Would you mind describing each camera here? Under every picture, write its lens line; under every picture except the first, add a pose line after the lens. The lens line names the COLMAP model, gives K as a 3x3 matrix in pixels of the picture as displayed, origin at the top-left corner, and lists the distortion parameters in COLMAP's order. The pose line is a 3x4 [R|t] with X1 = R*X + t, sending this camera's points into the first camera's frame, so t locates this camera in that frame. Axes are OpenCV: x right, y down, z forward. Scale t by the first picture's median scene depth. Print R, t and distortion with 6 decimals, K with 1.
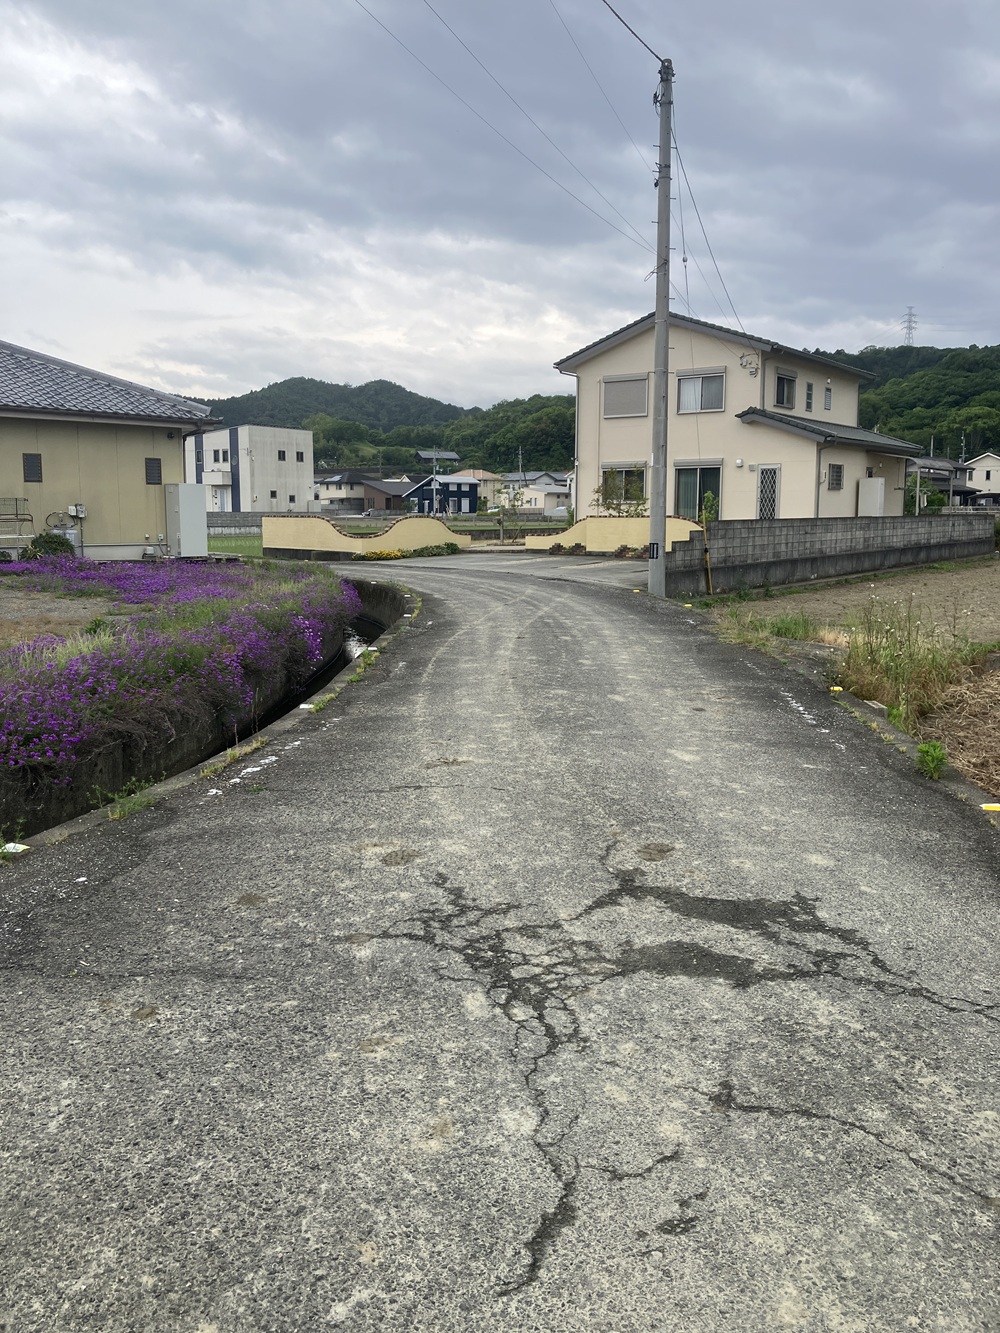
lens RADIAL K [[1101.8, 0, 516.7], [0, 1101.8, 645.4], [0, 0, 1]] dist [0.003206, -0.018091]
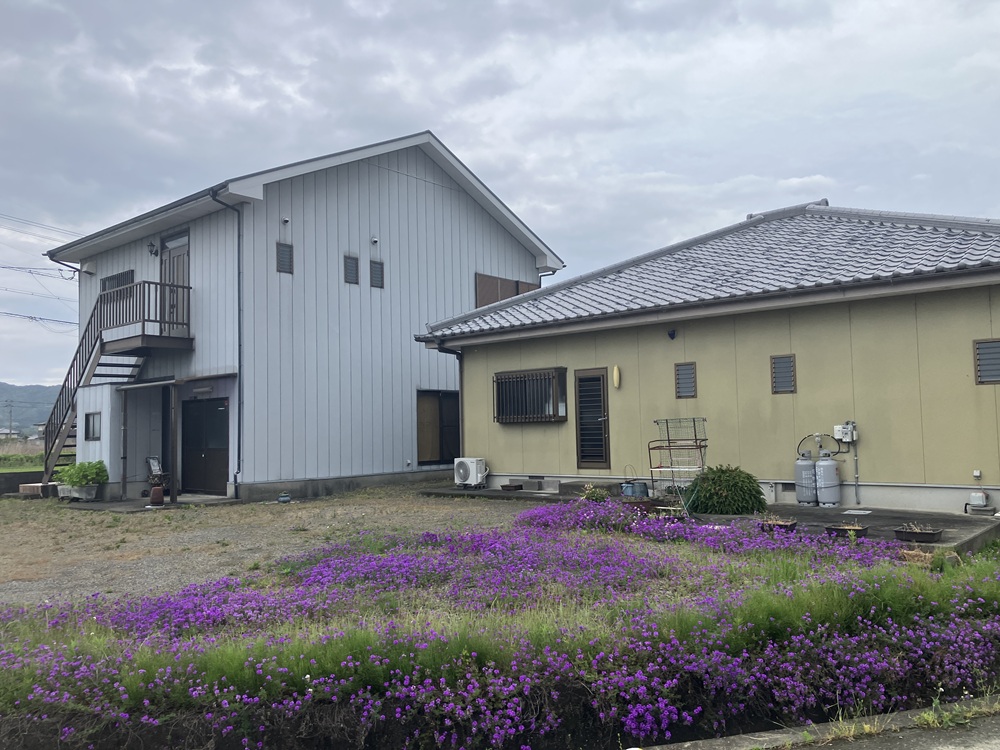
lens RADIAL K [[796.3, 0, 500.0], [0, 796.3, 375.0], [0, 0, 1]] dist [0.005176, 0.001202]
pose [[0.045971, -0.068092, -0.996619, 0.077504], [-0.097966, 0.992558, -0.072333, -0.104348], [0.994127, 0.100960, 0.038958, 0.794185]]
